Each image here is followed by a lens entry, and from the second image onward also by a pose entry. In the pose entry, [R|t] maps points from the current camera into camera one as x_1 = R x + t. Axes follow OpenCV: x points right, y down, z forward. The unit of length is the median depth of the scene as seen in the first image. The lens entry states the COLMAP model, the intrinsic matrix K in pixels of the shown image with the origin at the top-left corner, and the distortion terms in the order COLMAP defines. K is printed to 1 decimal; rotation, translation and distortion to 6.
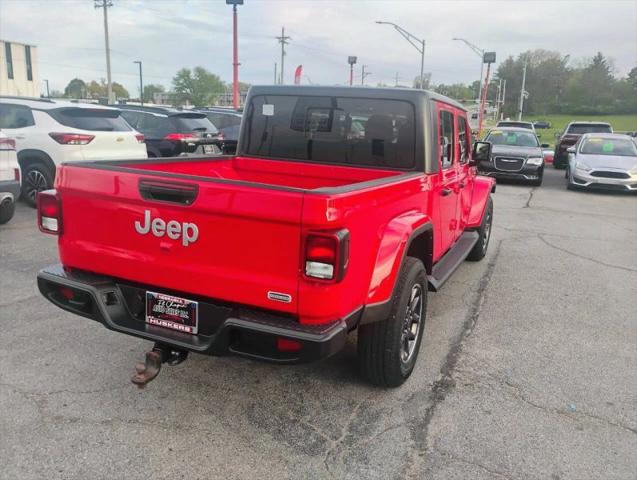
lens RADIAL K [[524.8, 0, 322.1], [0, 524.8, 244.3], [0, 0, 1]] dist [0.069635, -0.085713]
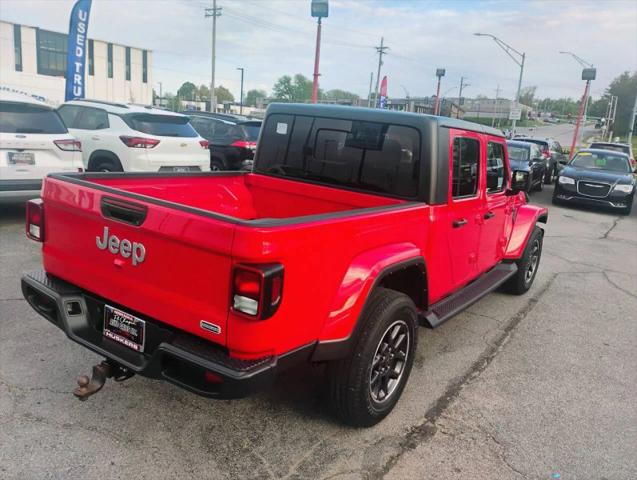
lens RADIAL K [[521.8, 0, 321.4], [0, 521.8, 240.6], [0, 0, 1]] dist [0.071340, -0.081677]
pose [[0.983790, 0.080238, -0.160371, 0.213827], [-0.083452, 0.996422, -0.013392, -0.051335], [0.158722, 0.026558, 0.986966, 0.053160]]
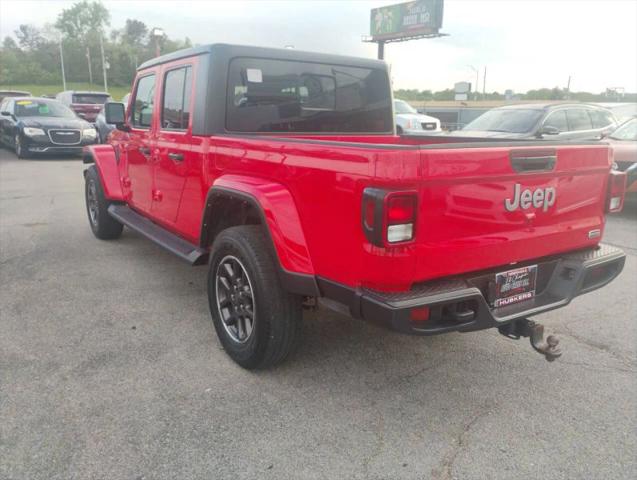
lens RADIAL K [[524.1, 0, 319.3], [0, 524.1, 241.9], [0, 0, 1]] dist [0.071326, -0.091503]
pose [[0.527264, -0.236664, 0.816078, -1.139192], [0.196691, 0.968337, 0.153739, -0.155646], [-0.826623, 0.079454, 0.557119, 0.679882]]
